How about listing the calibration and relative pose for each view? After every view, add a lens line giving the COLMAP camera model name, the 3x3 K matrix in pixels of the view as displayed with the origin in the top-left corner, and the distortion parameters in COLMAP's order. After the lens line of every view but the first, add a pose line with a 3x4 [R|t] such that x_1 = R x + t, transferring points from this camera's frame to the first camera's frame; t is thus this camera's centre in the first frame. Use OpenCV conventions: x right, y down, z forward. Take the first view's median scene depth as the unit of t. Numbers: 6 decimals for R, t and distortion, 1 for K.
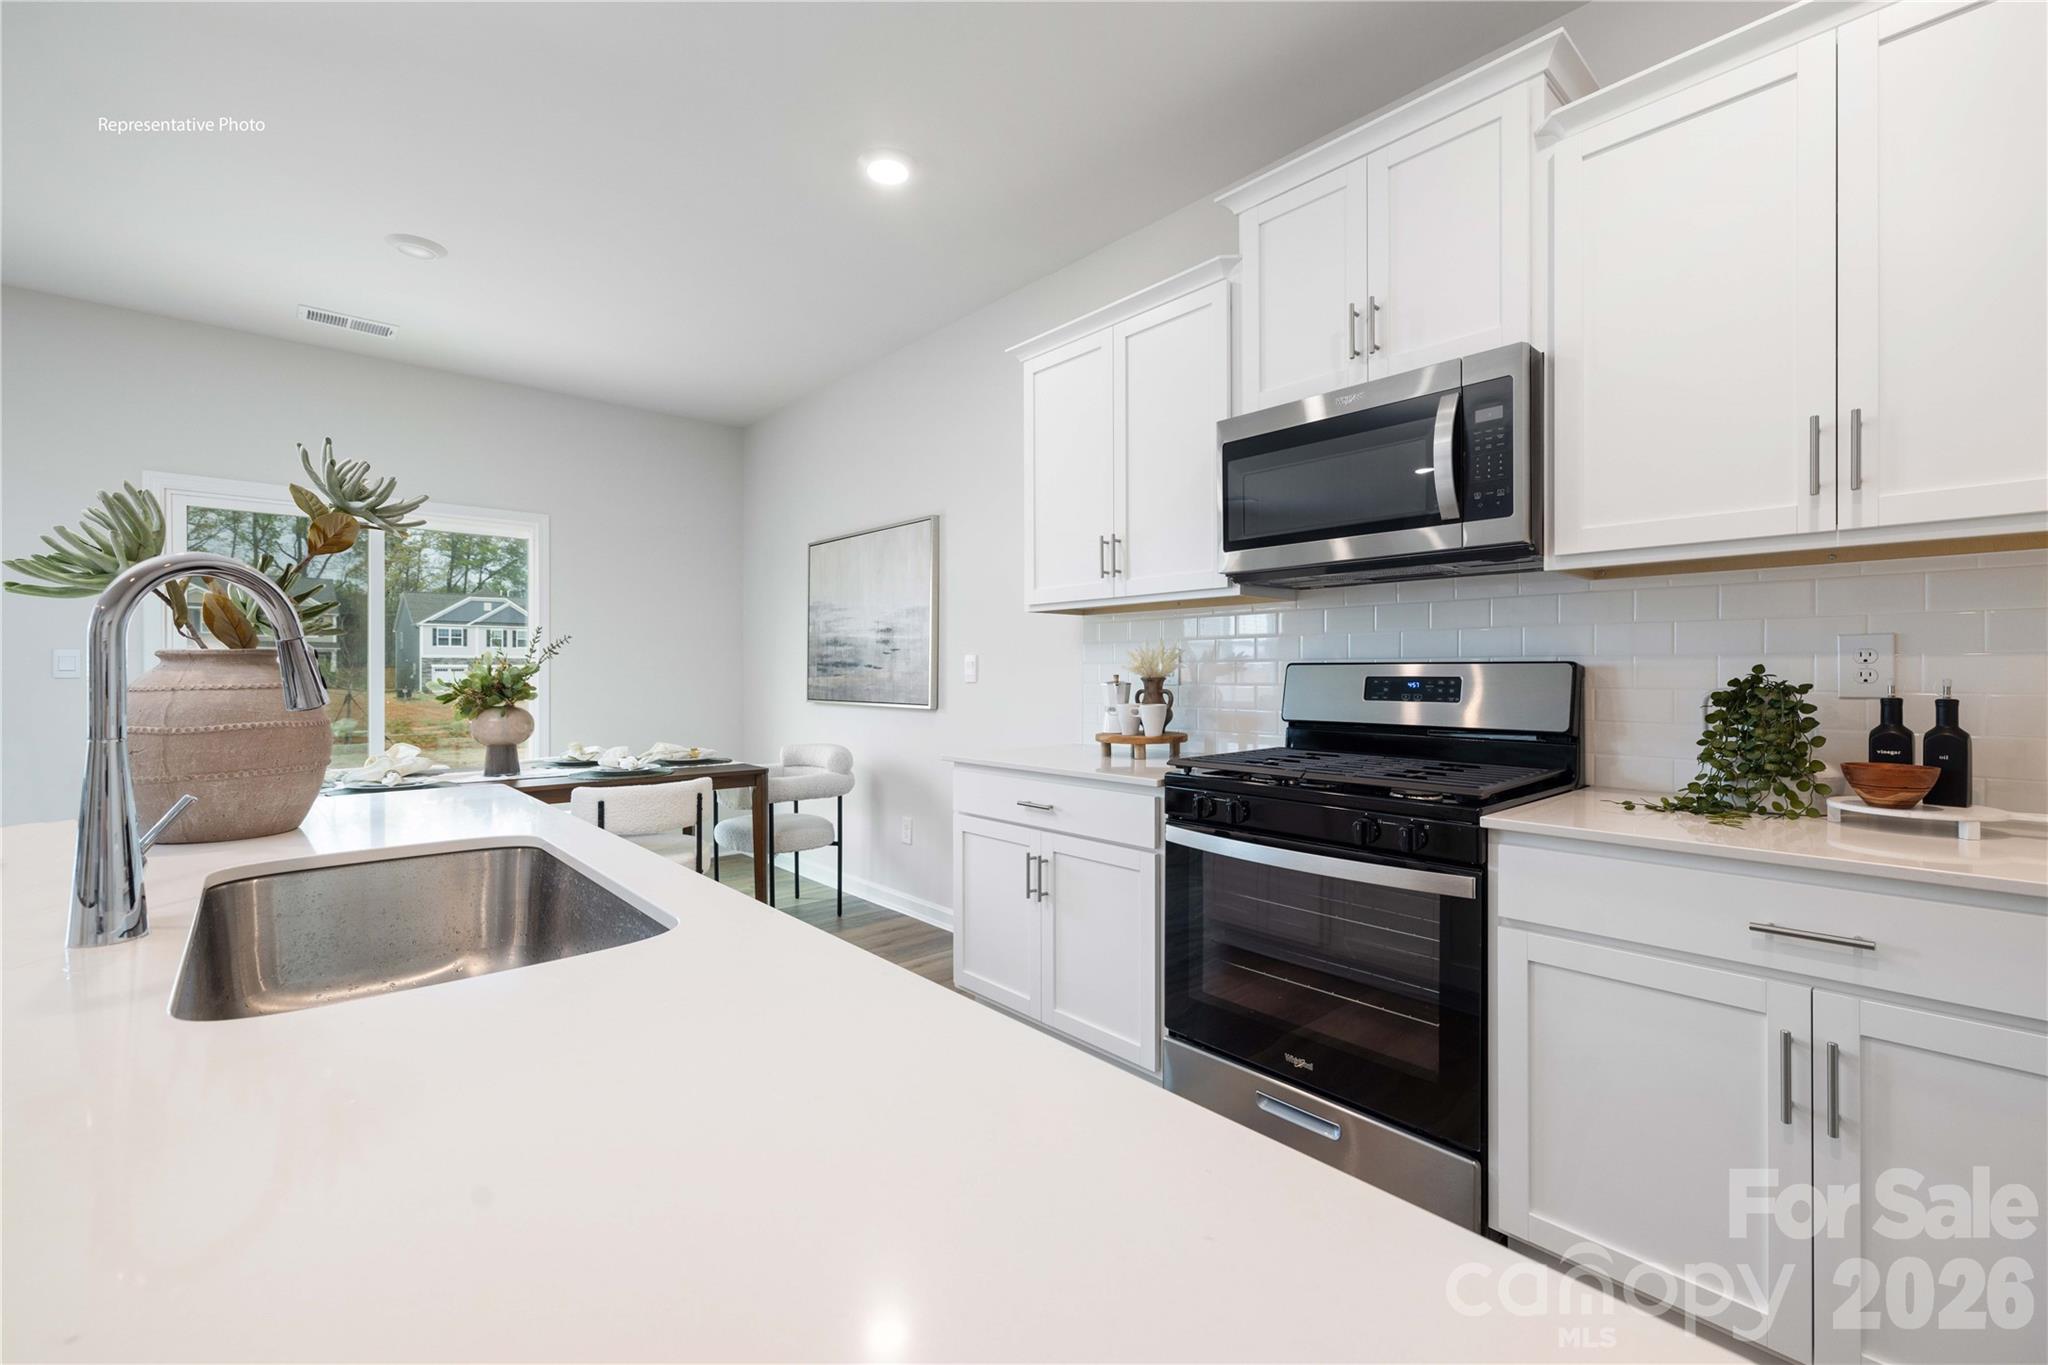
lens RADIAL K [[858.2, 0, 1031.6], [0, 858.2, 673.4], [0, 0, 1]] dist [-0.000233, 0.001301]
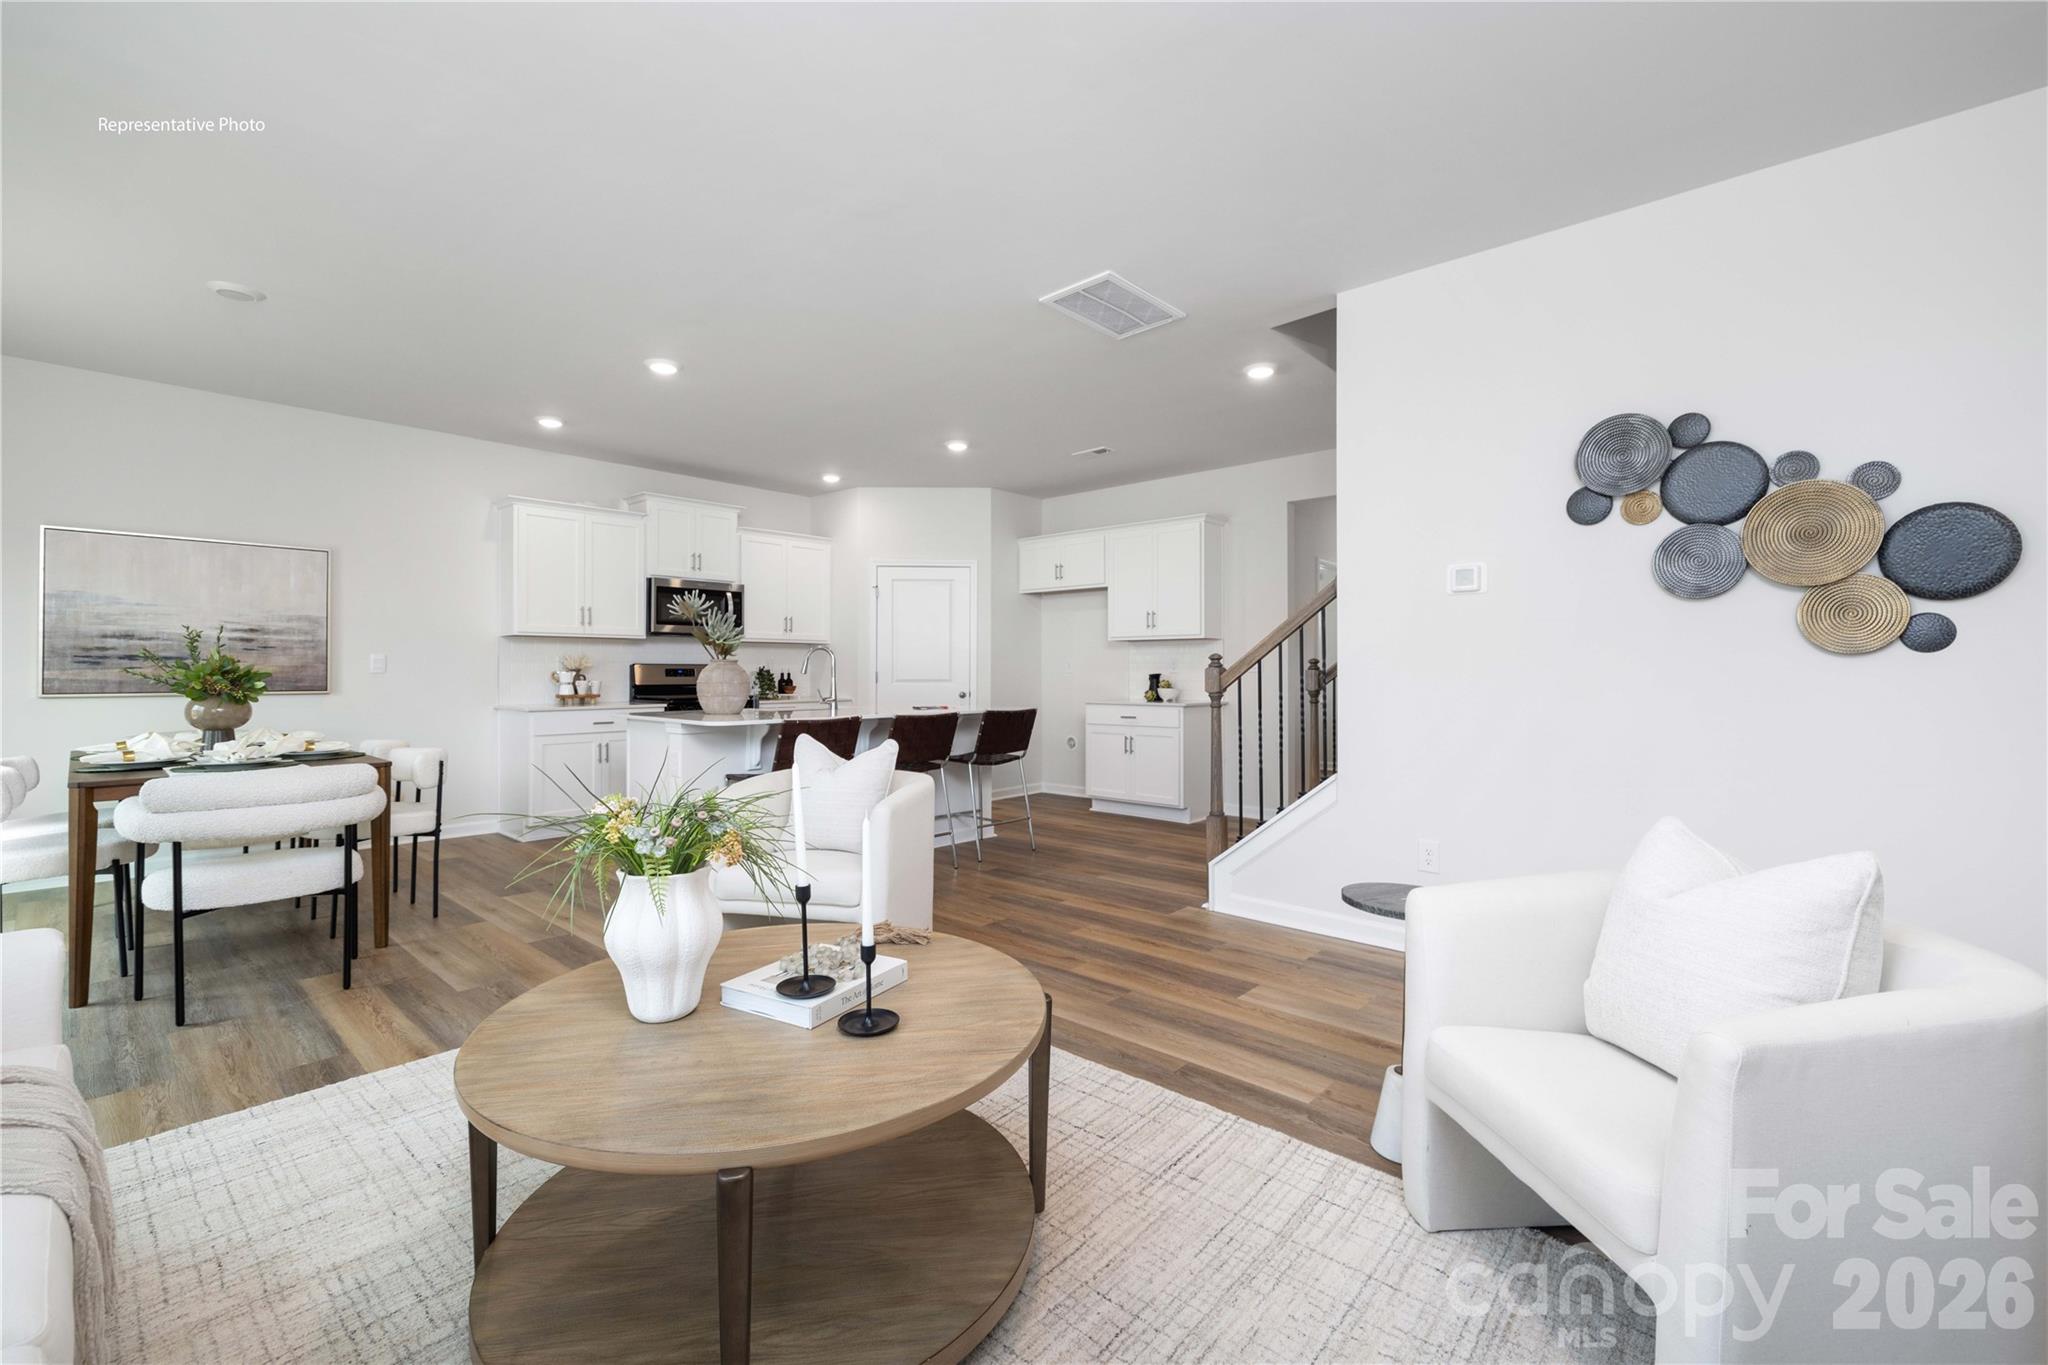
lens RADIAL K [[858.2, 0, 1016.3], [0, 858.2, 669.7], [0, 0, 1]] dist [-0.000233, 0.001301]
pose [[-0.098420, 0.000223, 0.995145, -2.082643], [-0.000531, 1.000000, -0.000277, 0.005674], [-0.995145, -0.000556, -0.098419, 0.081518]]
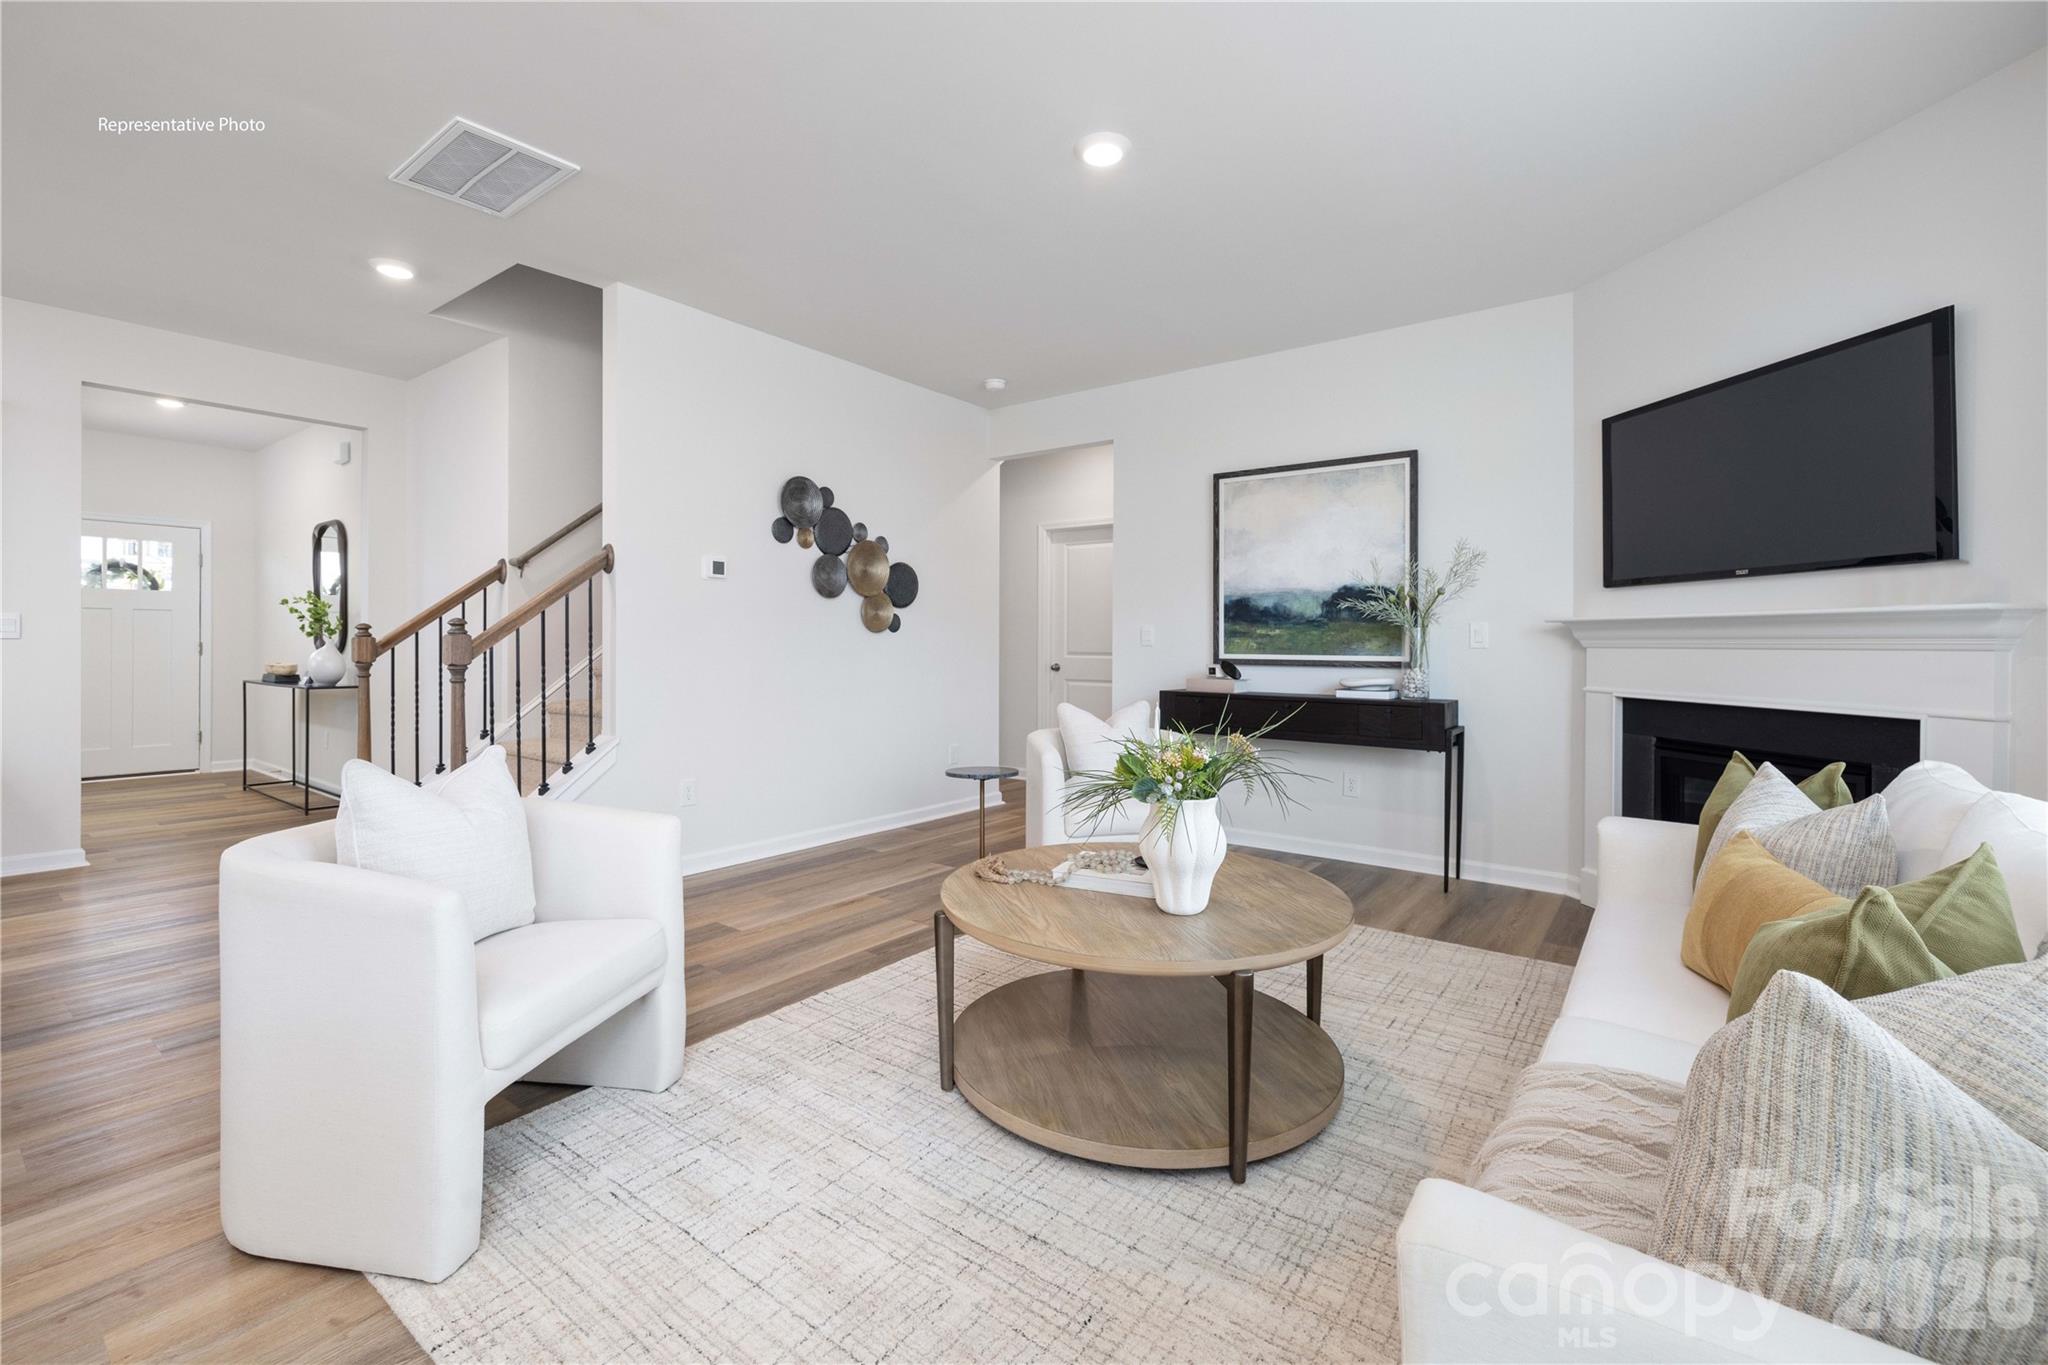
lens RADIAL K [[858.2, 0, 1035.3], [0, 858.2, 647.5], [0, 0, 1]] dist [-0.000233, 0.001301]
pose [[-0.982452, -0.003866, -0.186475, -1.290316], [-0.005297, 0.999960, 0.007175, 0.005880], [0.186440, 0.008037, -0.982433, 0.891958]]
